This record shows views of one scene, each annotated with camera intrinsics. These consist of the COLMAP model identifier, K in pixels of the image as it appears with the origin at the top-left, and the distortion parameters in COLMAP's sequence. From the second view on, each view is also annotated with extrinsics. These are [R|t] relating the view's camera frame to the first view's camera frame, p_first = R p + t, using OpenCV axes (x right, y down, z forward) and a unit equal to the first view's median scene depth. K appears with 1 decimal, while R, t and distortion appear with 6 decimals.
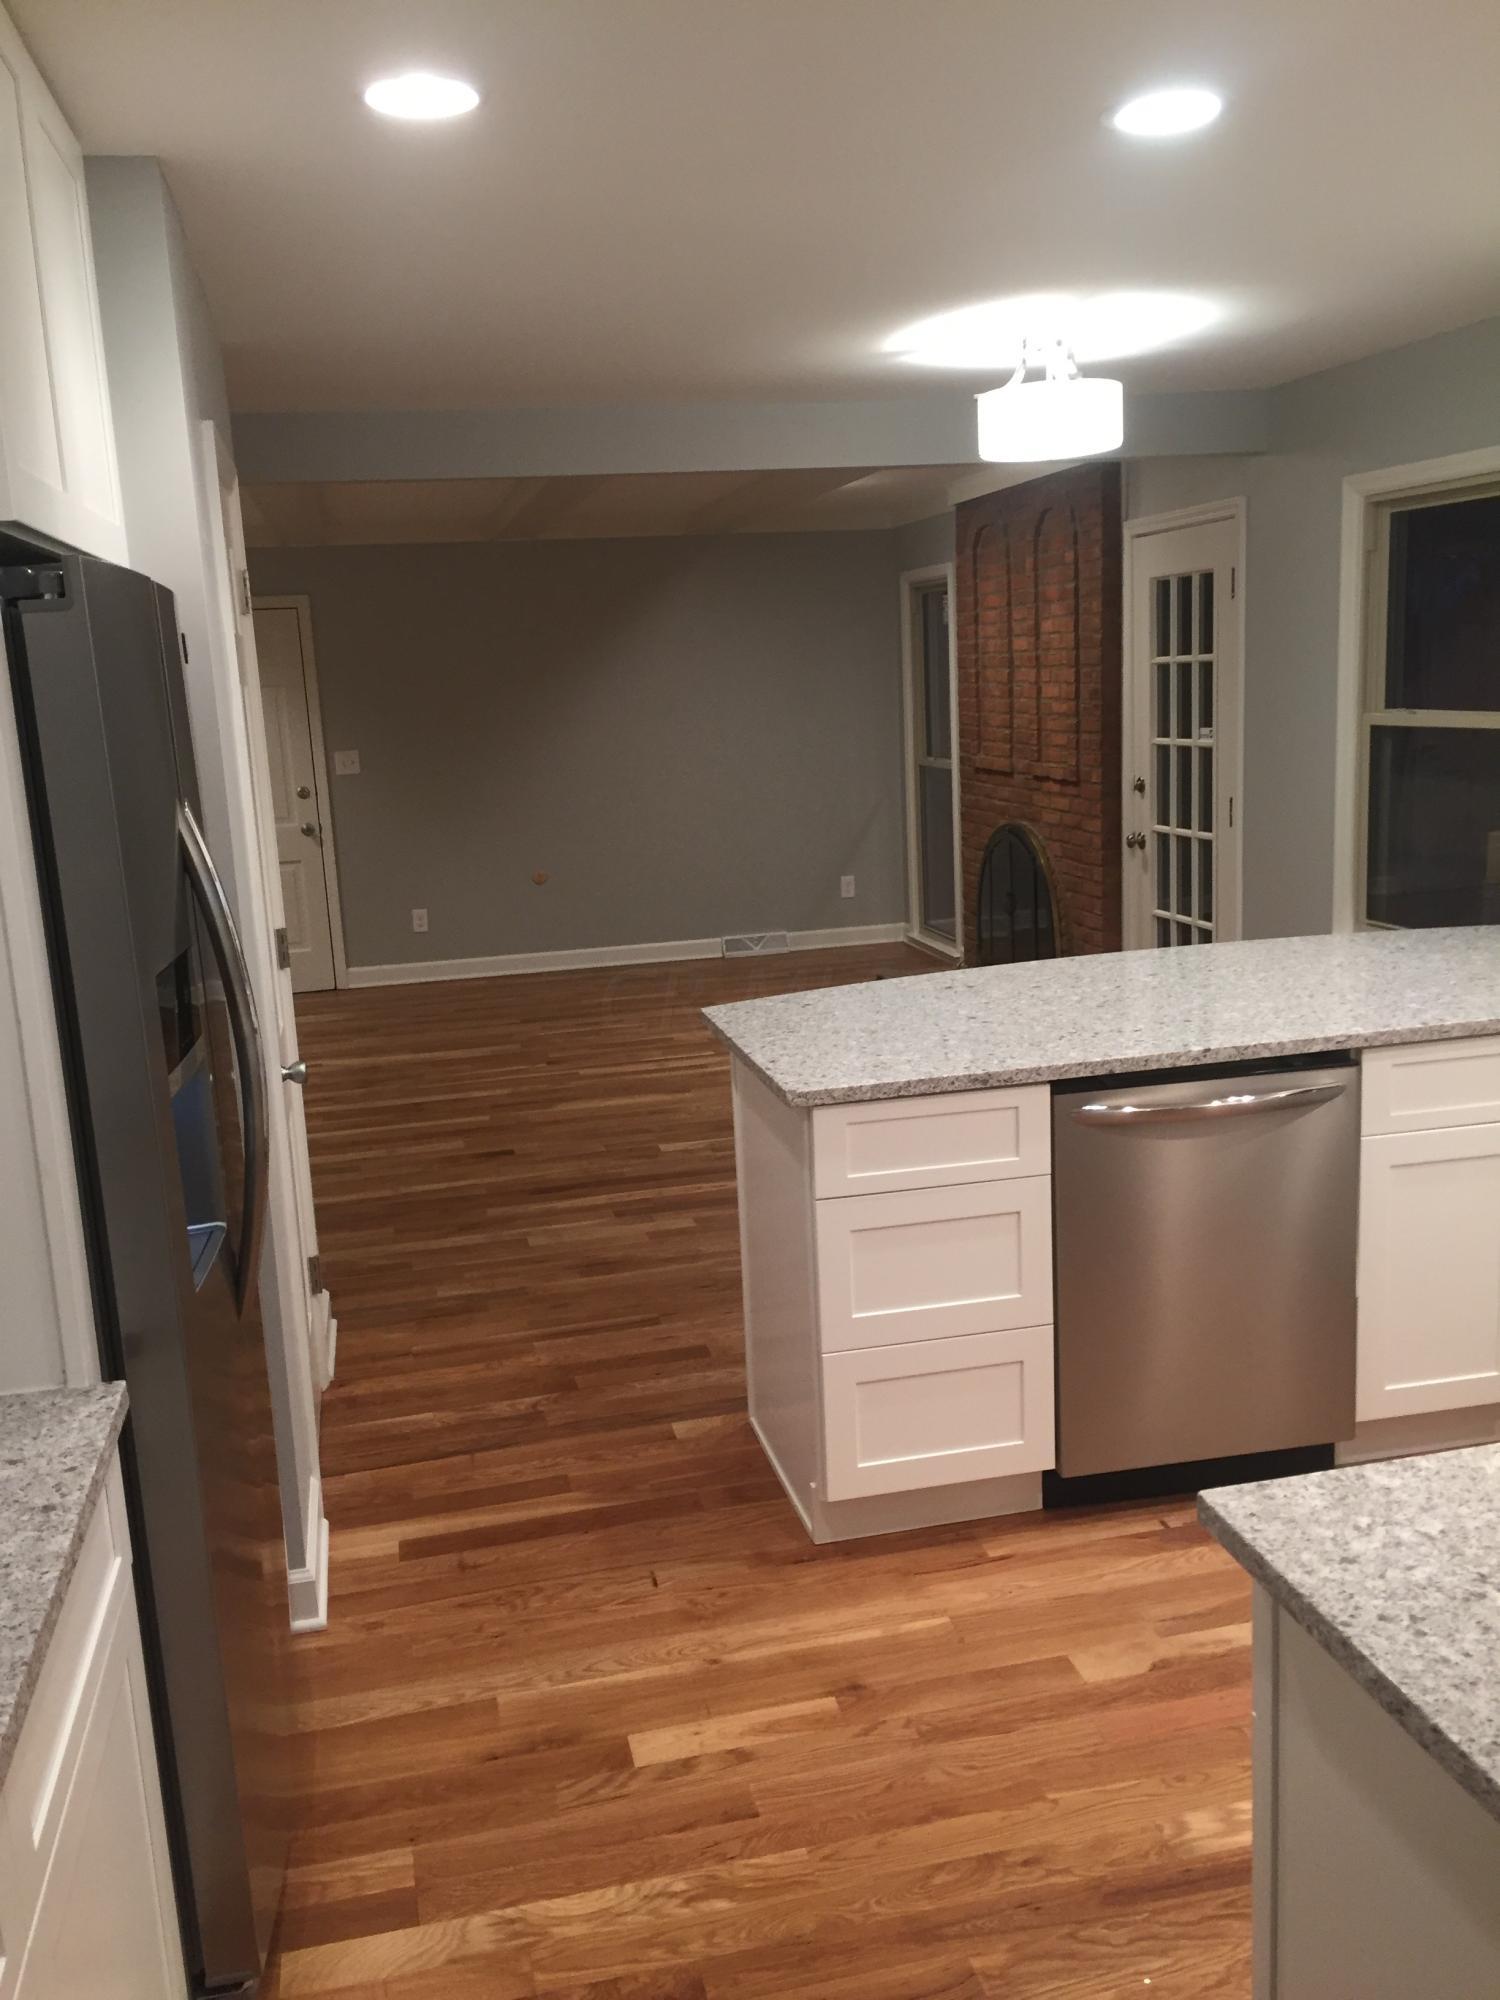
lens RADIAL K [[1710.9, 0, 750.0], [0, 1710.9, 1000.0], [0, 0, 1]] dist [0.081773, -0.119594]
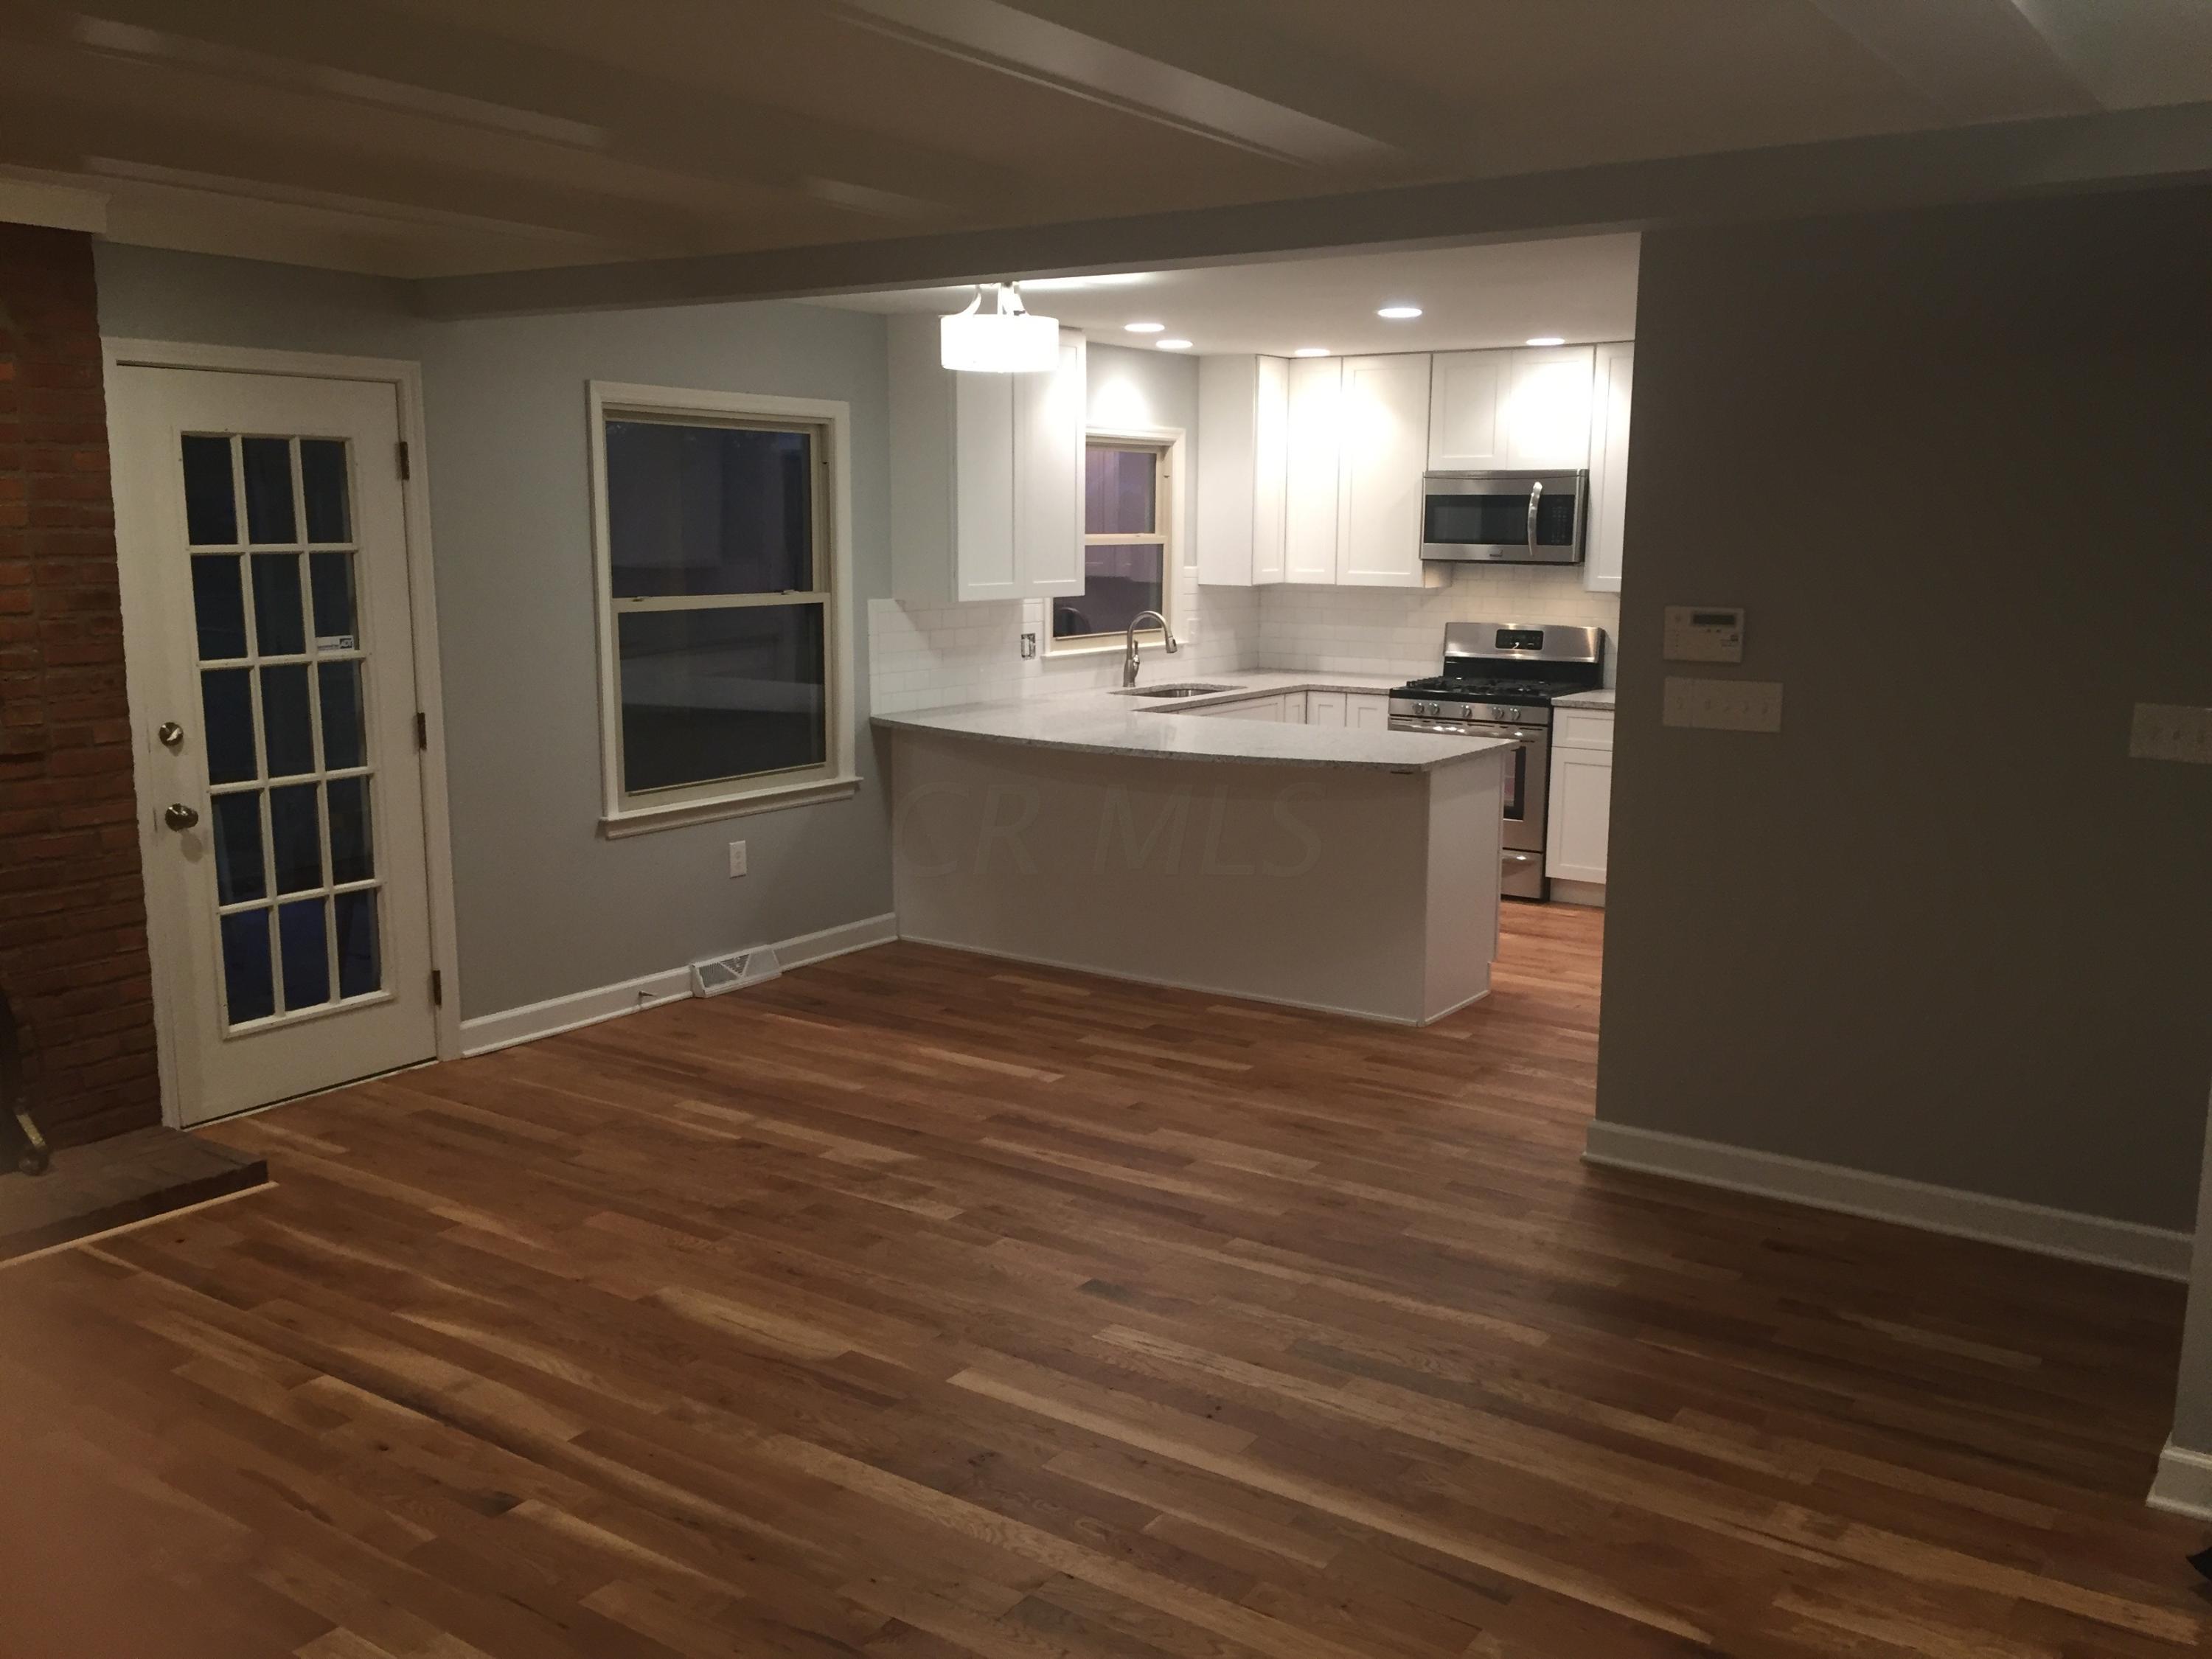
lens RADIAL K [[1892.2, 0, 1113.6], [0, 1892.2, 823.3], [0, 0, 1]] dist [0.081773, -0.119594]
pose [[-0.683475, -0.072596, 0.726355, -0.559766], [0.165292, 0.953806, 0.250863, -0.216064], [-0.711013, 0.291519, -0.639904, 1.214750]]
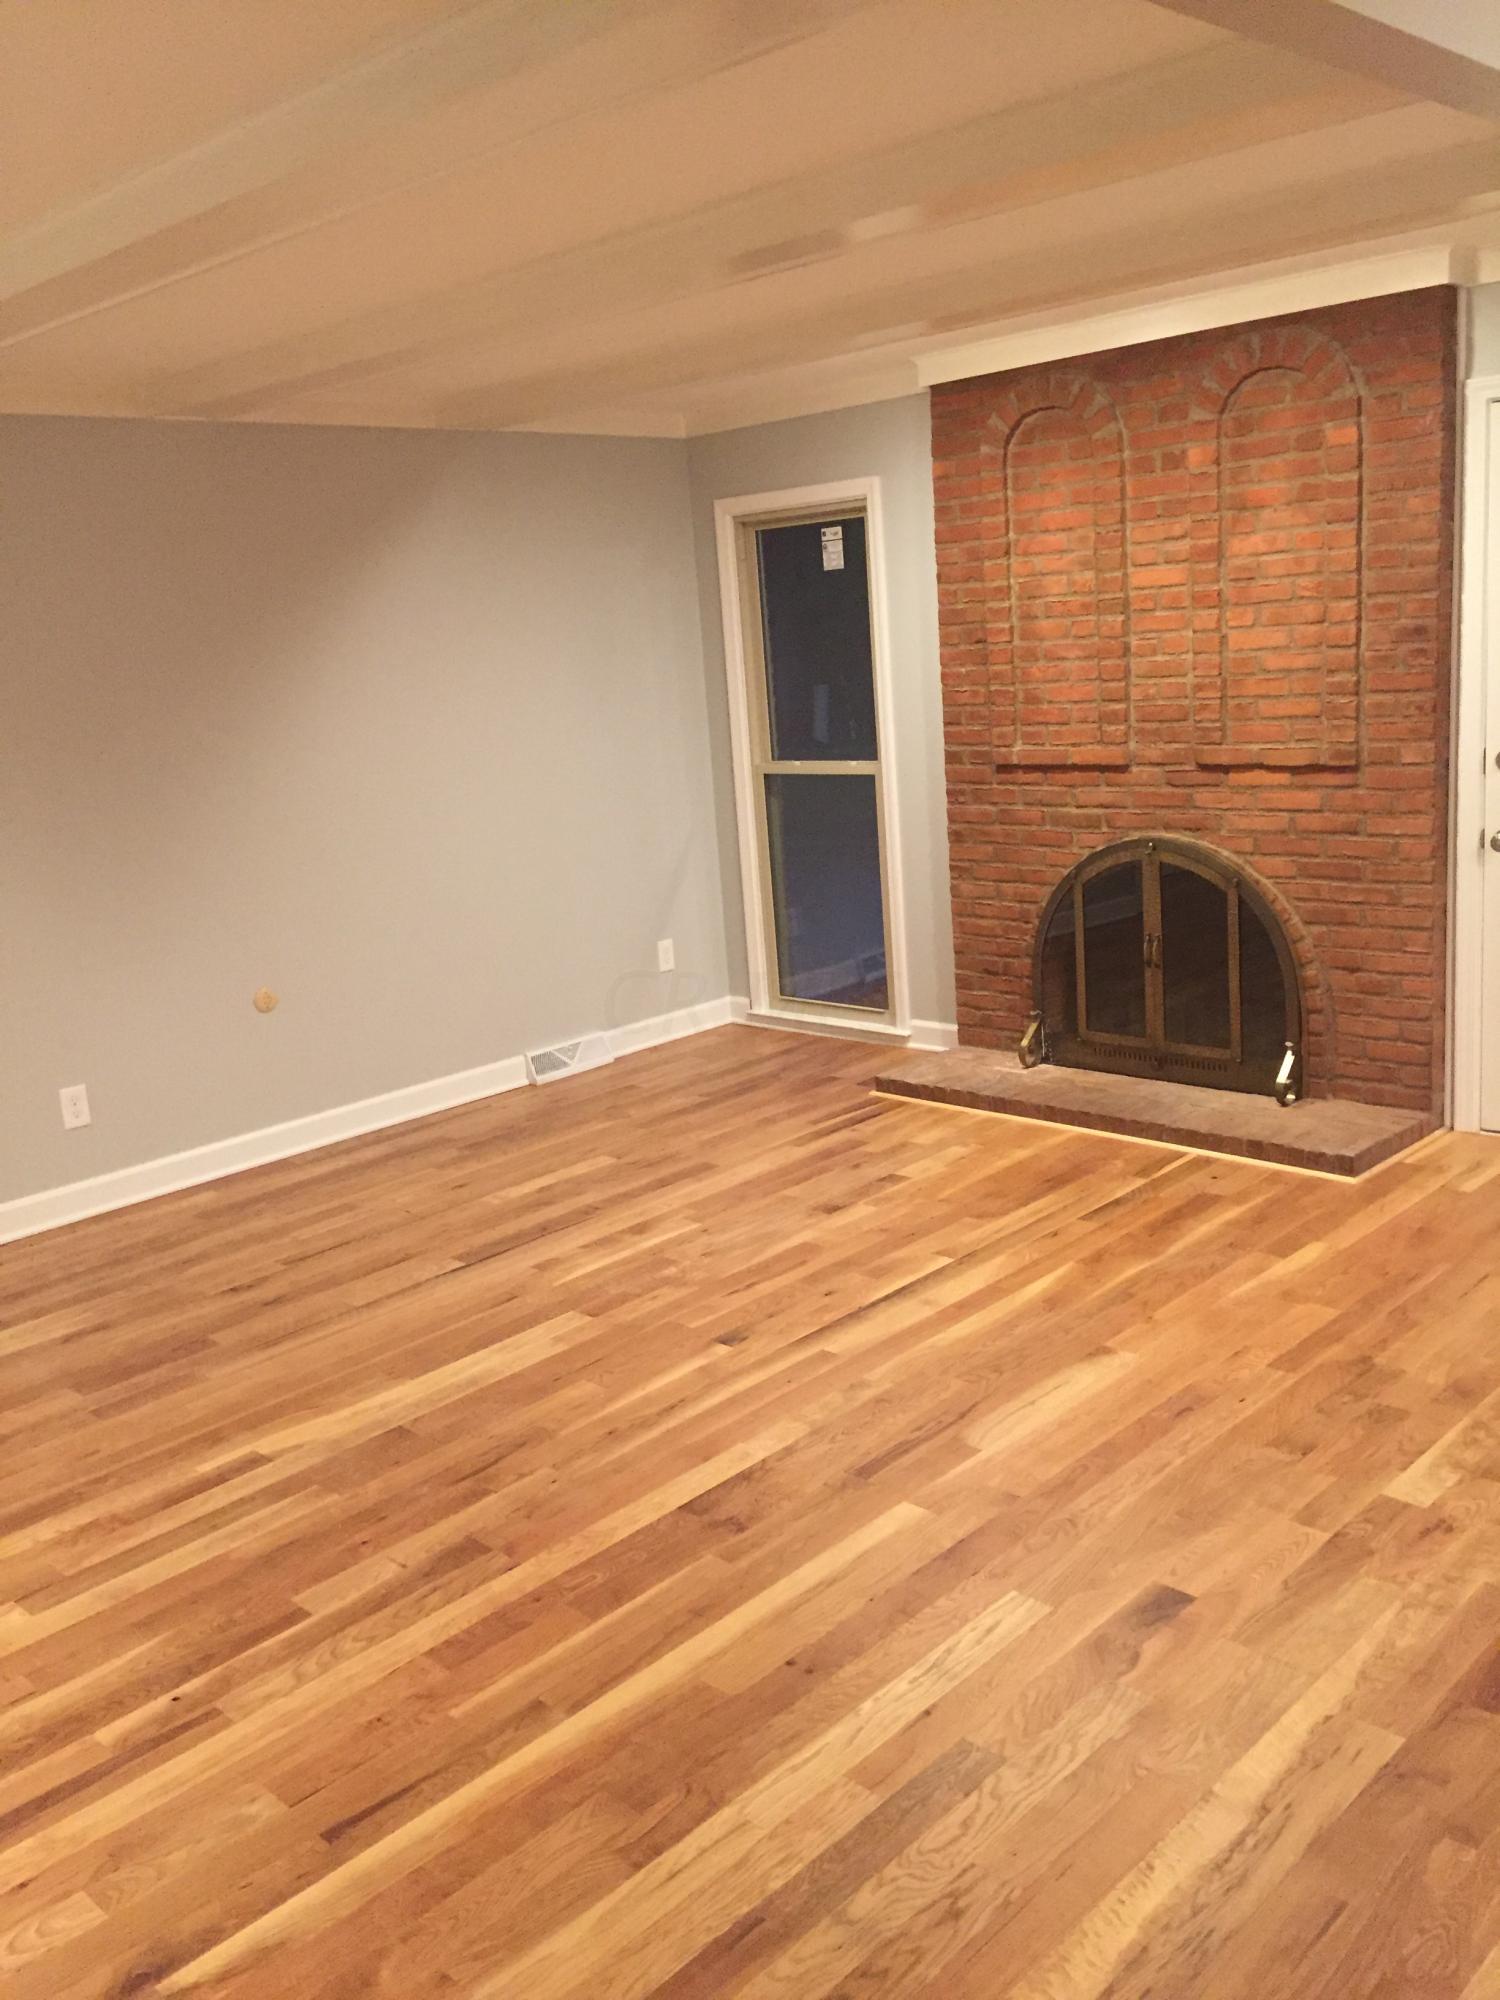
lens RADIAL K [[1710.9, 0, 750.0], [0, 1710.9, 1000.0], [0, 0, 1]] dist [0.081773, -0.119594]
pose [[0.840219, -0.130129, 0.526401, -0.407146], [0.137076, 0.990219, 0.025992, -0.088628], [-0.524635, 0.050318, 0.849839, 0.566339]]
